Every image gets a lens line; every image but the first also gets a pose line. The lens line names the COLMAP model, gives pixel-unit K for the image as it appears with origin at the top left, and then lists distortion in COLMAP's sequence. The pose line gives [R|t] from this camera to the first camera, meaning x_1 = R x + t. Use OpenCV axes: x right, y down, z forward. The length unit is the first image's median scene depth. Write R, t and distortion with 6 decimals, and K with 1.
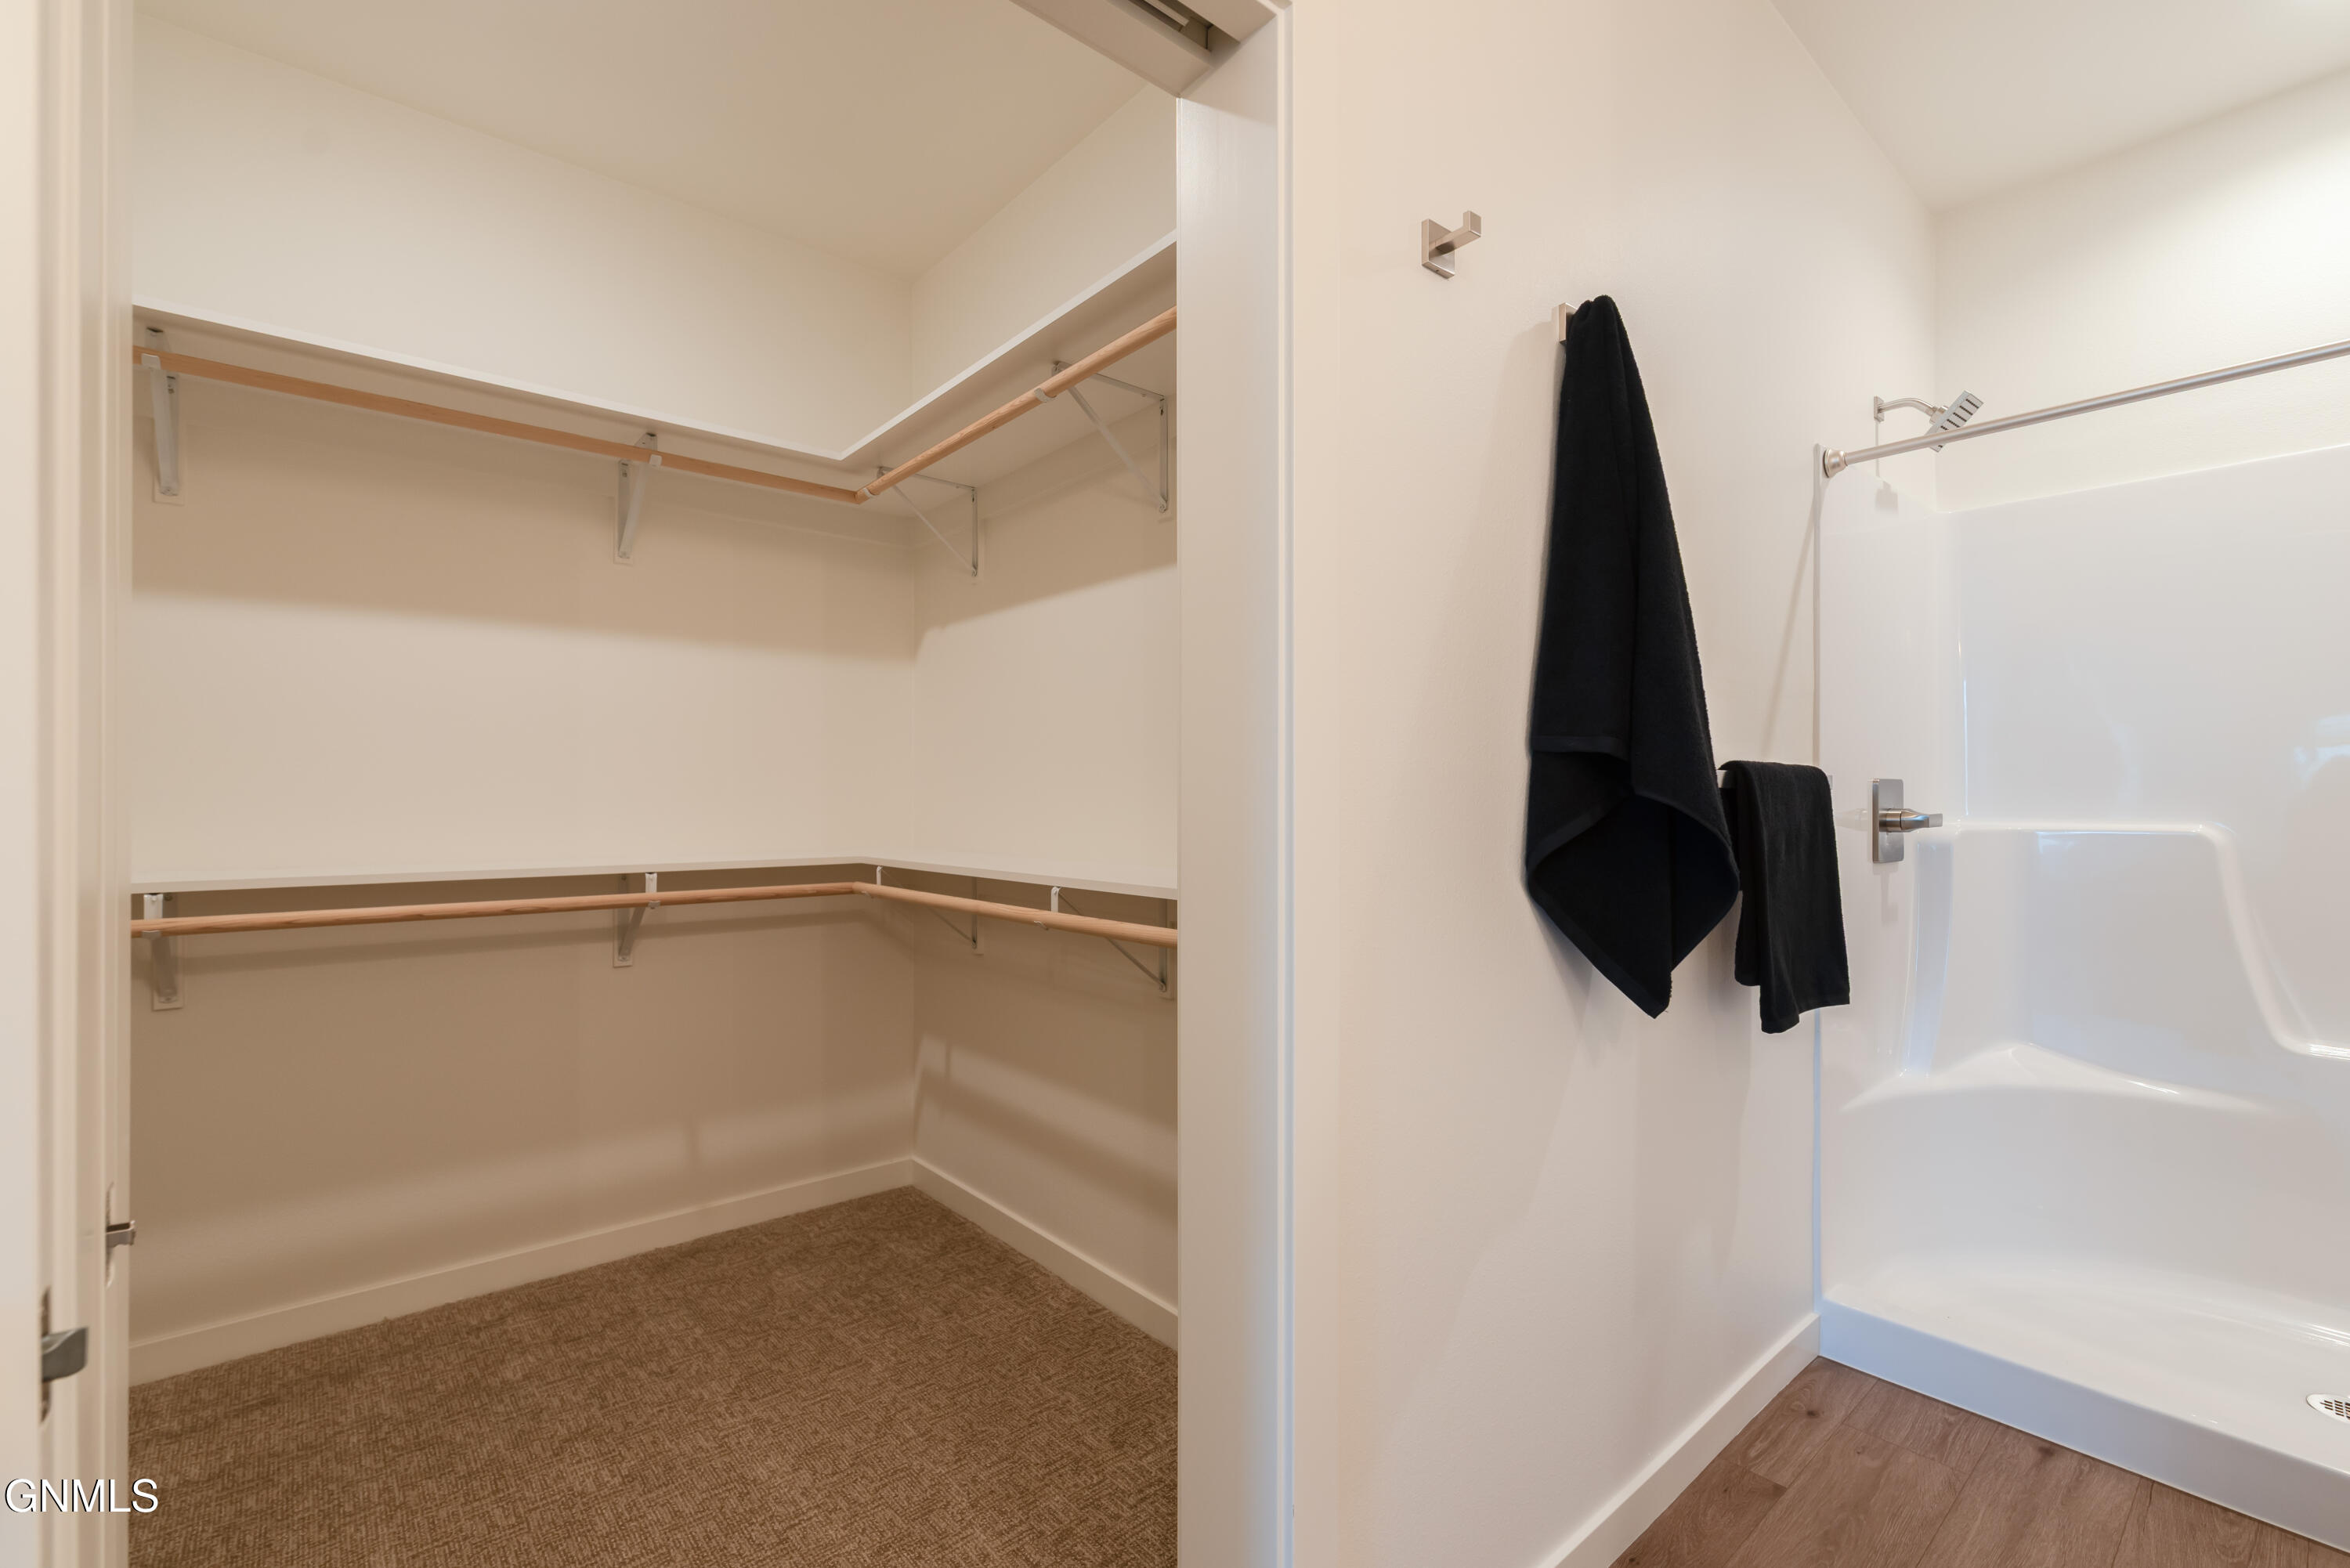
lens RADIAL K [[1018.9, 0, 1183.3], [0, 1018.9, 800.7], [0, 0, 1]] dist [0.000720, 0.000048]
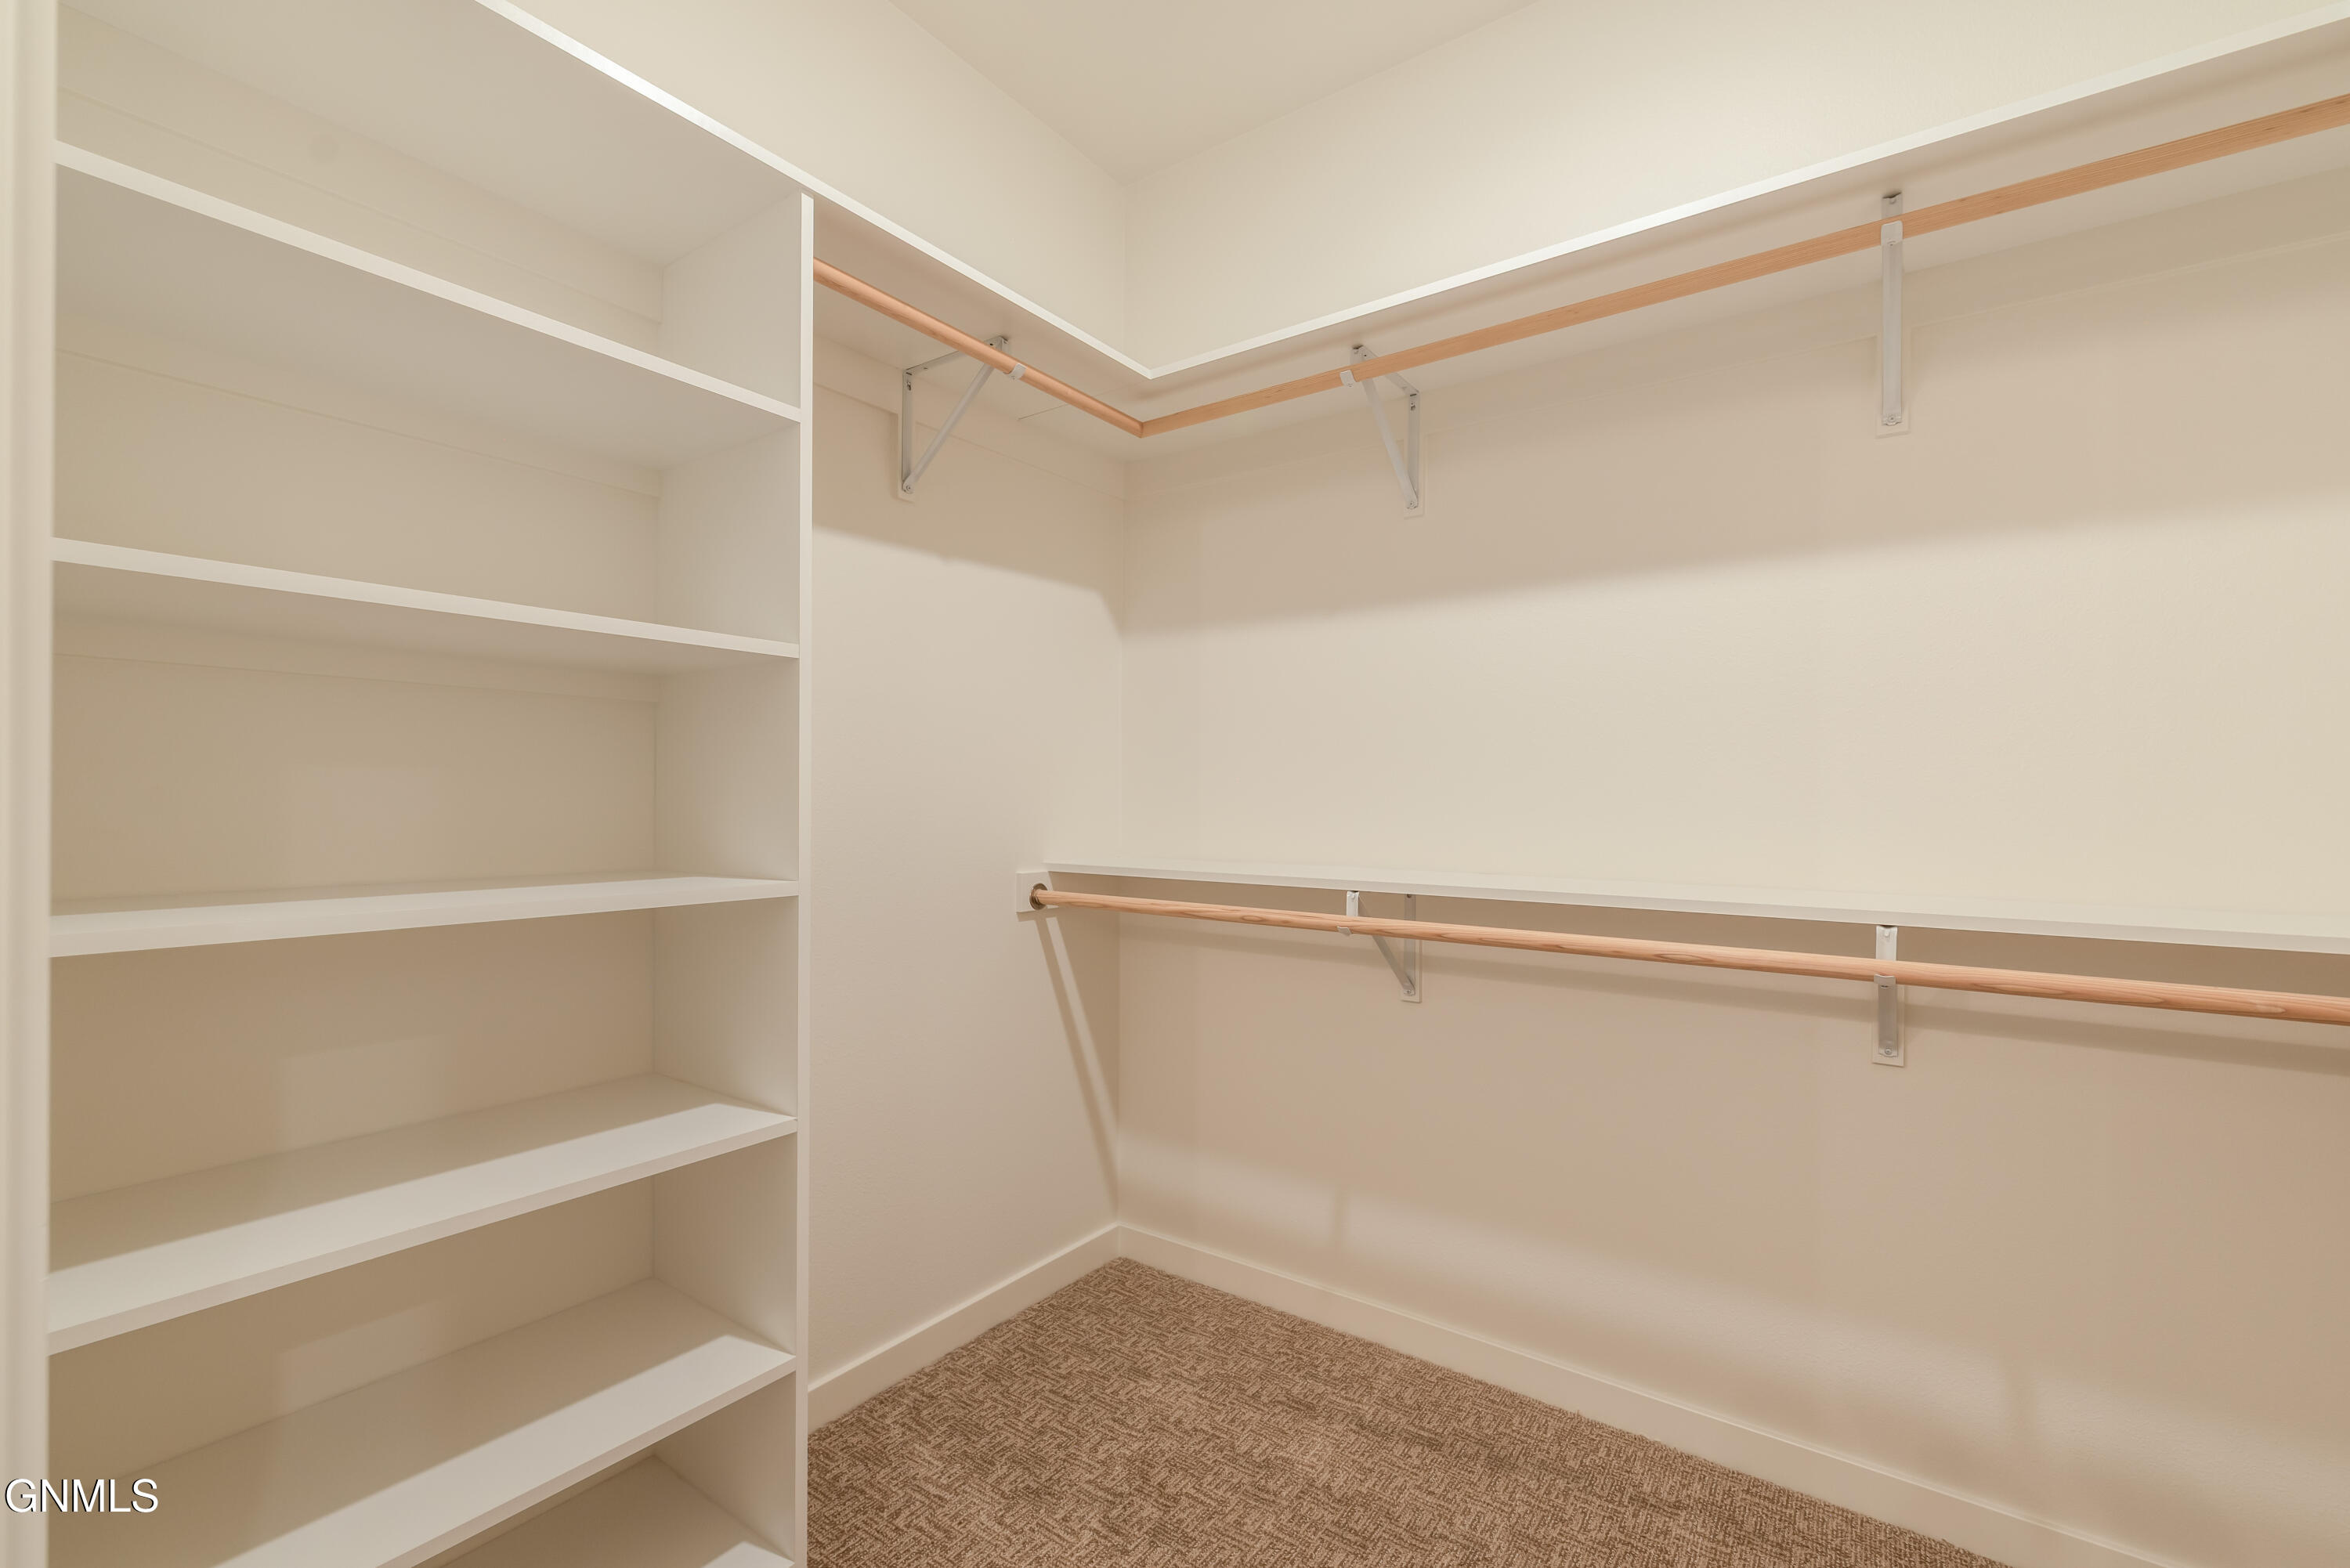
lens RADIAL K [[1004.6, 0, 1178.2], [0, 1004.6, 797.0], [0, 0, 1]] dist [0.000735, -0.000684]
pose [[0.241251, 0.002820, -0.970459, -0.050397], [-0.010189, 0.999948, 0.000373, -0.001380], [0.970409, 0.009798, 0.241267, 0.456732]]
